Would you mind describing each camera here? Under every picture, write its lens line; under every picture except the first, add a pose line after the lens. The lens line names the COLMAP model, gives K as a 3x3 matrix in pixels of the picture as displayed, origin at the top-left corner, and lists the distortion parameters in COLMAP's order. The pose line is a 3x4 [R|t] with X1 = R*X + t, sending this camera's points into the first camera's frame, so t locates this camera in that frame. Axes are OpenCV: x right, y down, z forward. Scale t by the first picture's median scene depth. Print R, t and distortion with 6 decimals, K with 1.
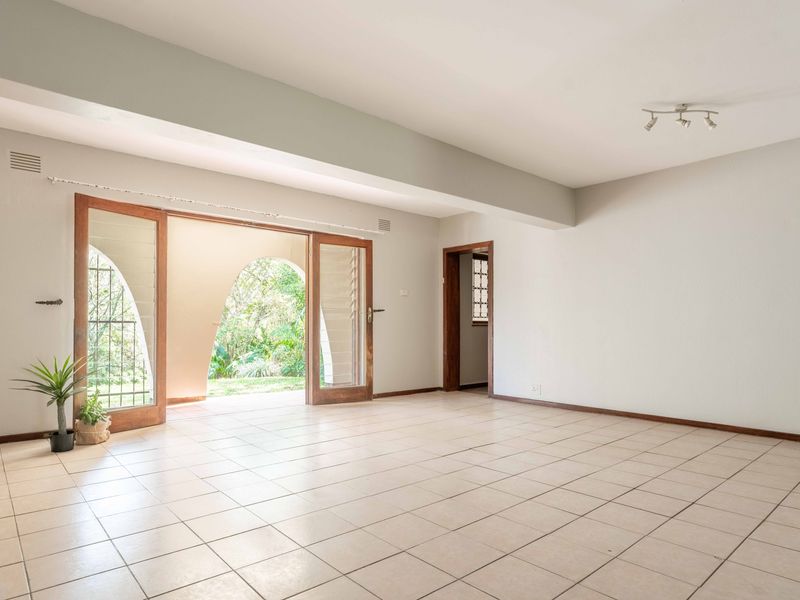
lens RADIAL K [[483.6, 0, 400.0], [0, 483.6, 300.0], [0, 0, 1]] dist [0.002713, -0.000738]
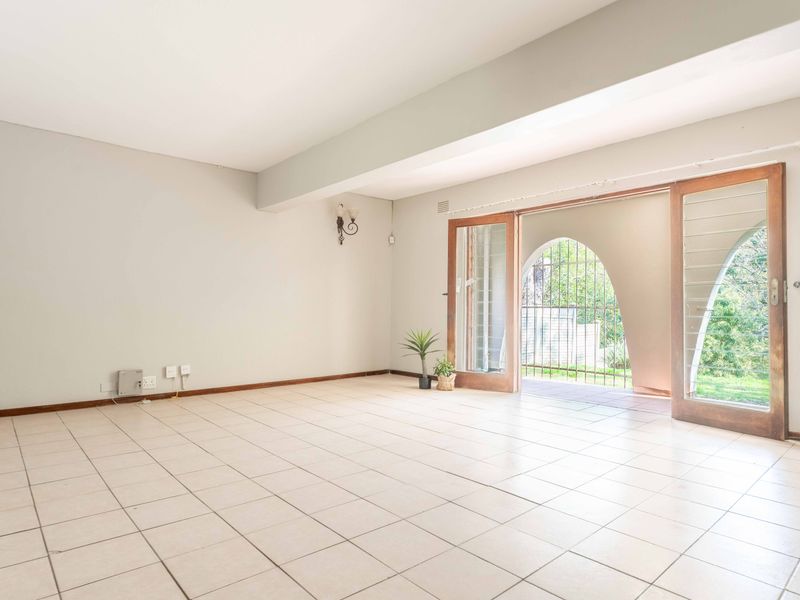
lens RADIAL K [[483.6, 0, 400.0], [0, 483.6, 300.0], [0, 0, 1]] dist [0.002713, -0.000738]
pose [[-0.007353, -0.018007, -0.999811, 0.787699], [0.046403, 0.998755, -0.018329, 0.043737], [0.998896, -0.046529, -0.006508, 0.834626]]
